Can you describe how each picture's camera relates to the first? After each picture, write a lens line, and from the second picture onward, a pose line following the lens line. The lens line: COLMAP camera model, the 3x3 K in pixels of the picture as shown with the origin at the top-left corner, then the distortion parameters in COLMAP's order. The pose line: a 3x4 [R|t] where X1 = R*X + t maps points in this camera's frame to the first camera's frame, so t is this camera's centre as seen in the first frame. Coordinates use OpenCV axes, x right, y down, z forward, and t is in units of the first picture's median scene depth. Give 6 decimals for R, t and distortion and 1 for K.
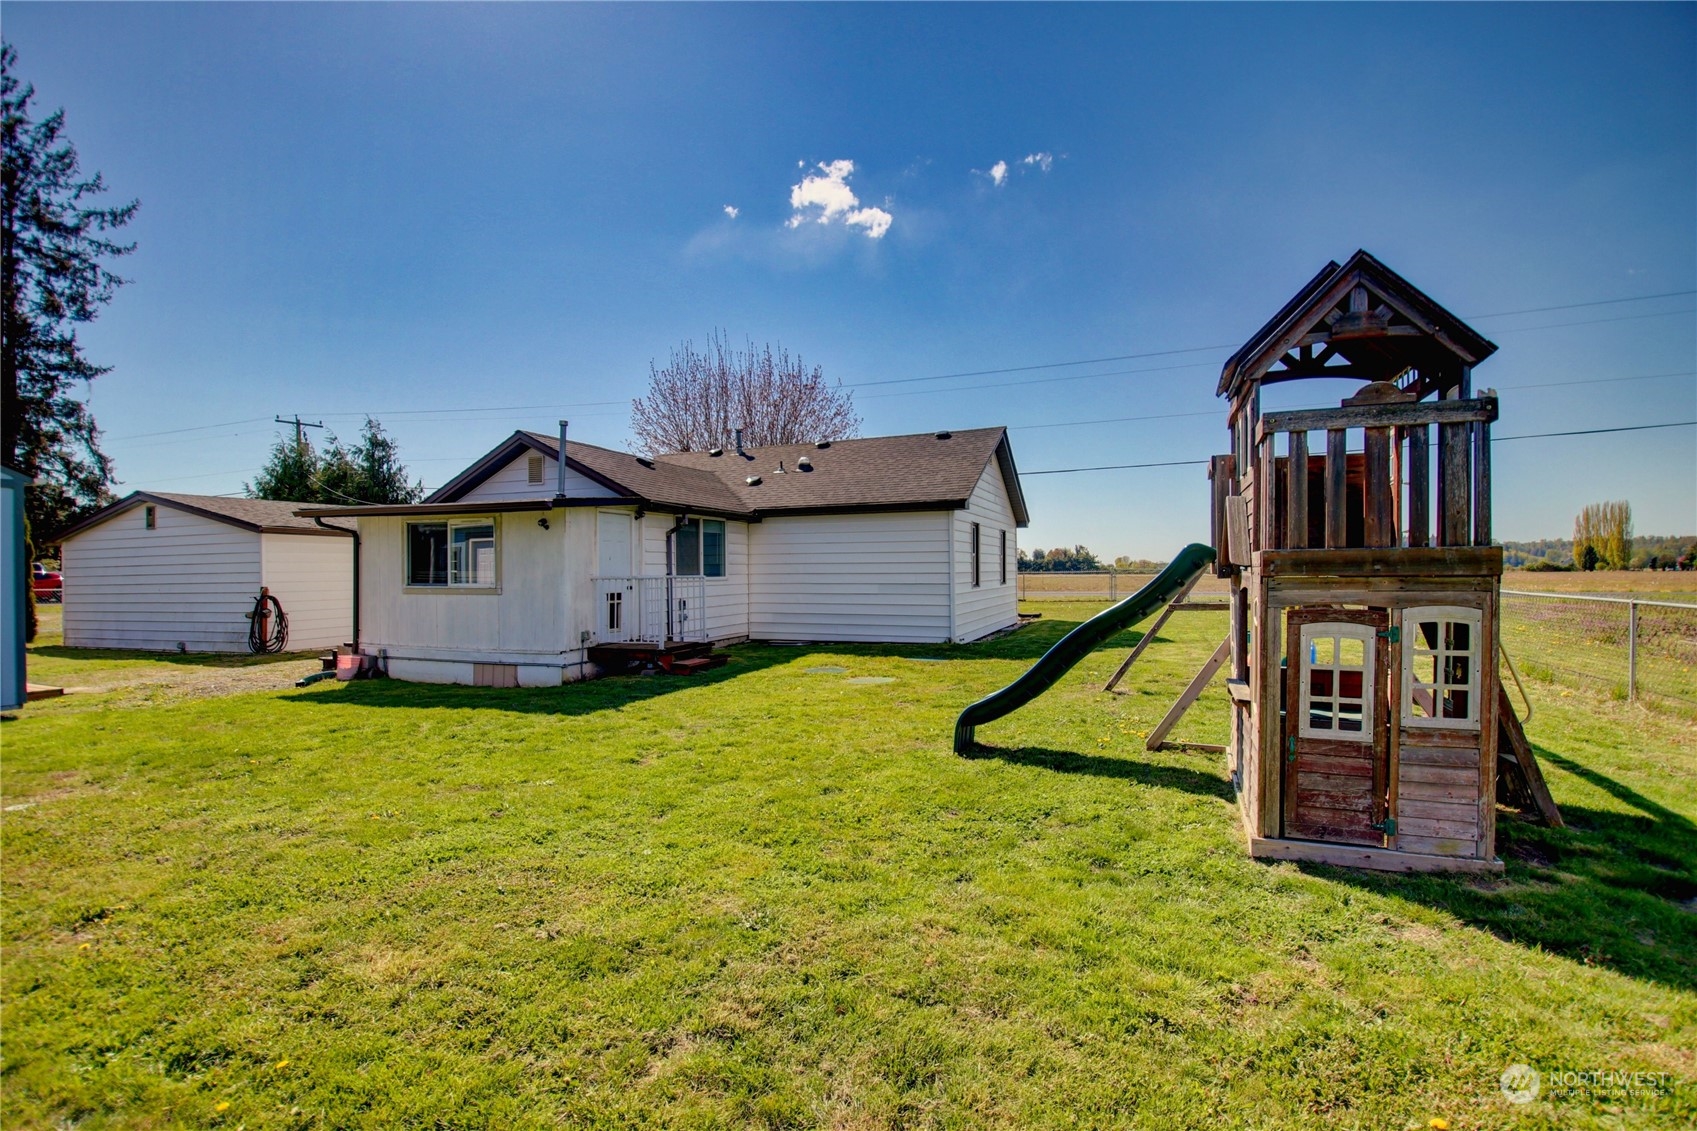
lens RADIAL K [[784.0, 0, 846.5], [0, 784.0, 573.3], [0, 0, 1]] dist [0.003485, -0.018606]
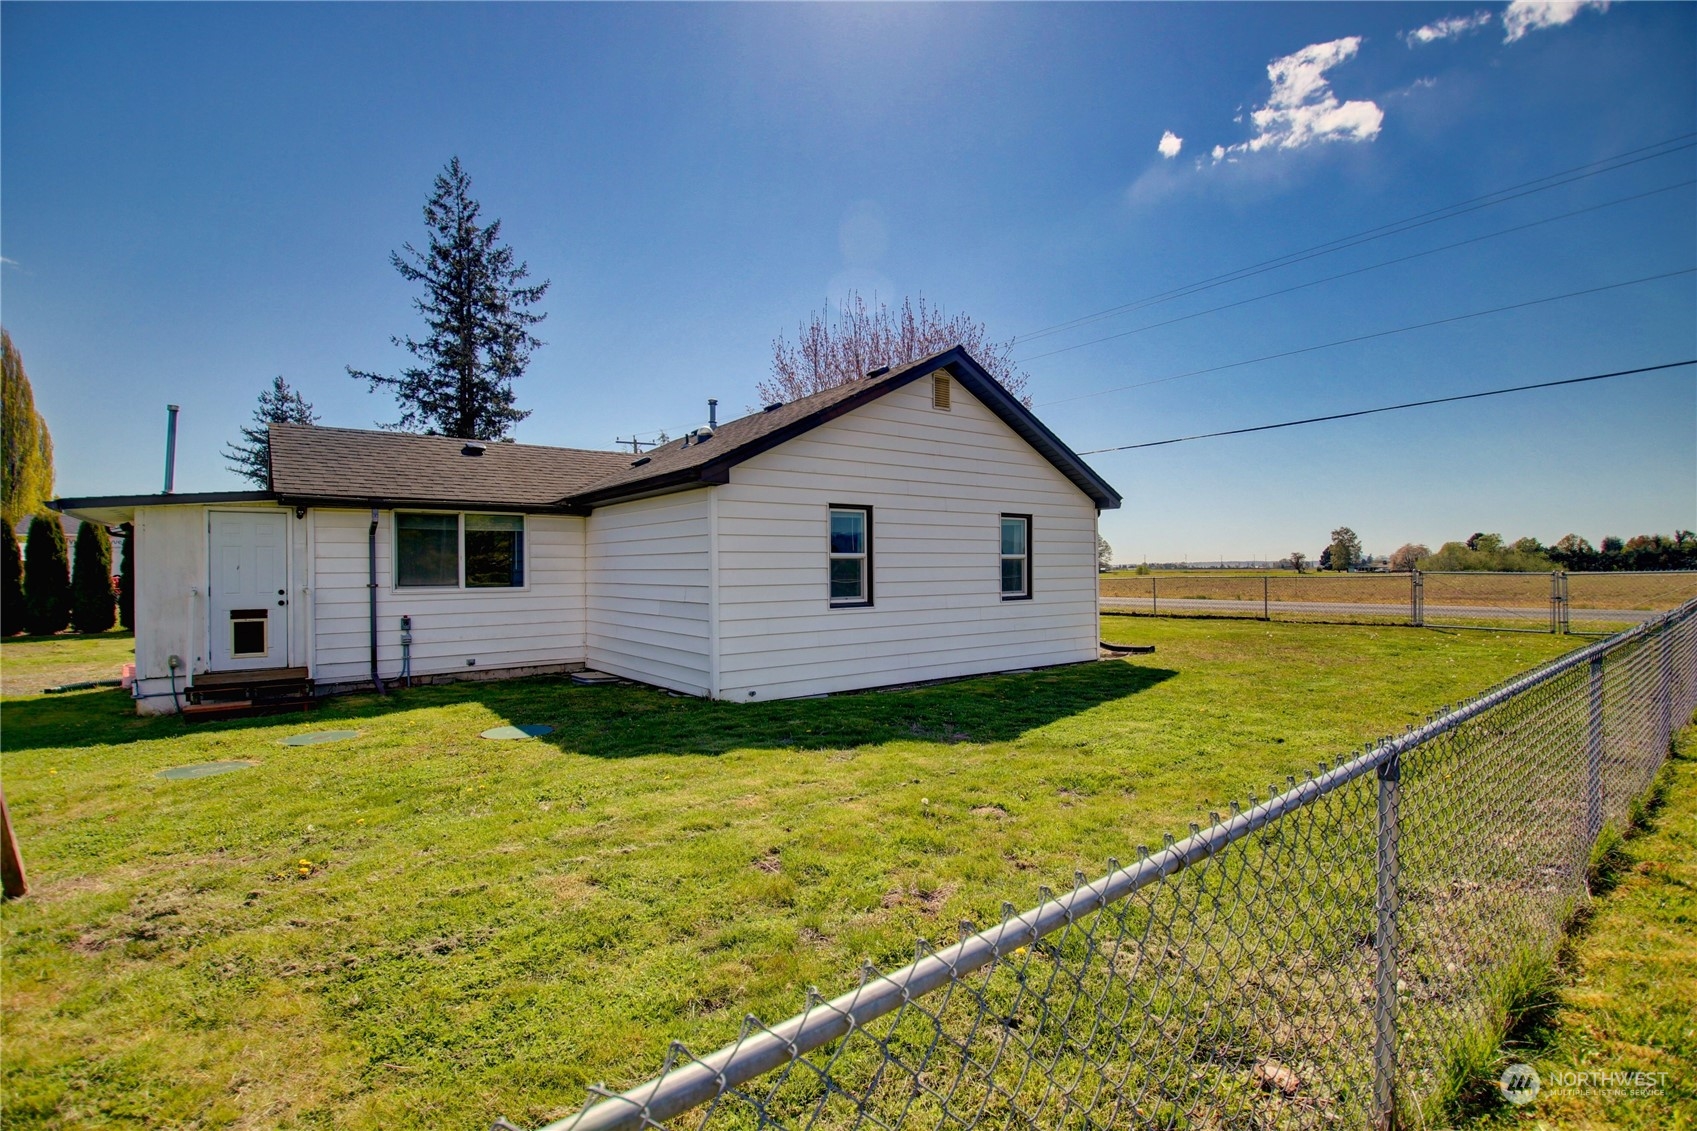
lens RADIAL K [[784.0, 0, 846.5], [0, 784.0, 573.3], [0, 0, 1]] dist [0.003485, -0.018606]
pose [[0.814591, 0.005061, -0.580014, 0.520940], [-0.000975, 0.999972, 0.007356, -0.014747], [0.580035, -0.005427, 0.814573, 0.533258]]
